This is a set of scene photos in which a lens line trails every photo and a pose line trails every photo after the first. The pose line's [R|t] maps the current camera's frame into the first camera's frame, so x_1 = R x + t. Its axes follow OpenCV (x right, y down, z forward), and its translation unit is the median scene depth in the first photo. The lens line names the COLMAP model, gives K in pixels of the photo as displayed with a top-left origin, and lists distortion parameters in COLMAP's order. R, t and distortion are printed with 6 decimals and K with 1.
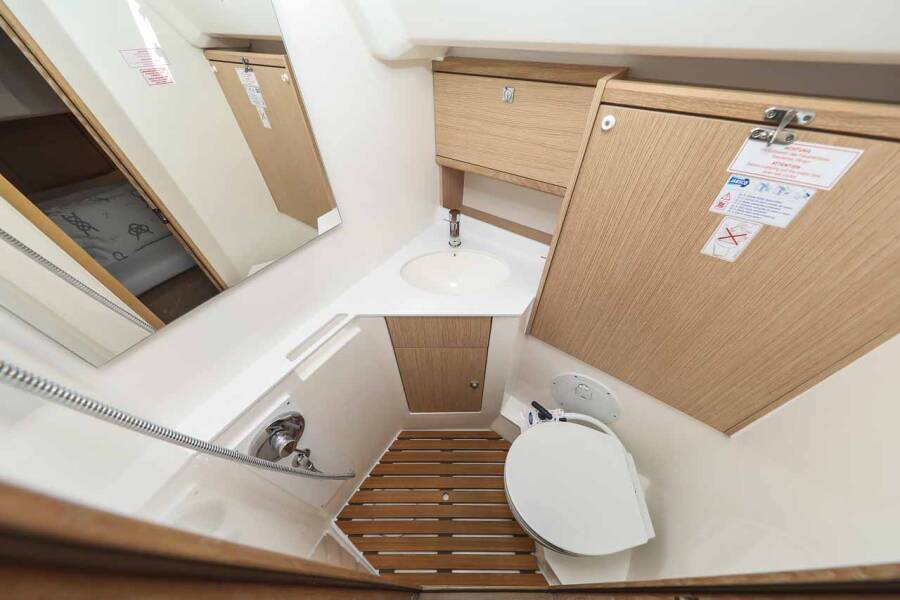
lens RADIAL K [[288.6, 0, 452.2], [0, 288.6, 313.0], [0, 0, 1]] dist [-0.006958, 0.000017]
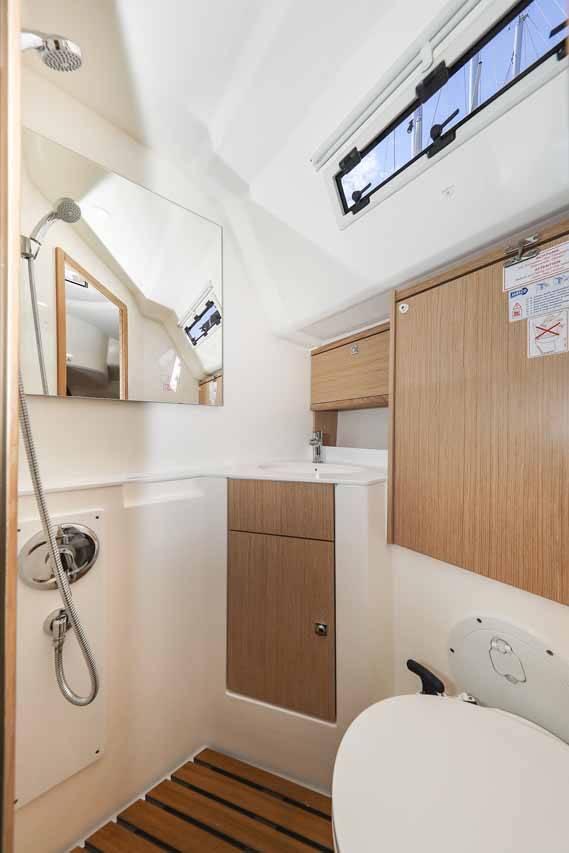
lens RADIAL K [[270.1, 0, 288.9], [0, 270.1, 431.3], [0, 0, 1]] dist [0.000776, 0.000032]
pose [[0.958066, 0.000696, -0.286548, 0.216308], [-0.210145, 0.681539, -0.700959, 0.460120], [0.194806, 0.731782, 0.653105, 0.262409]]
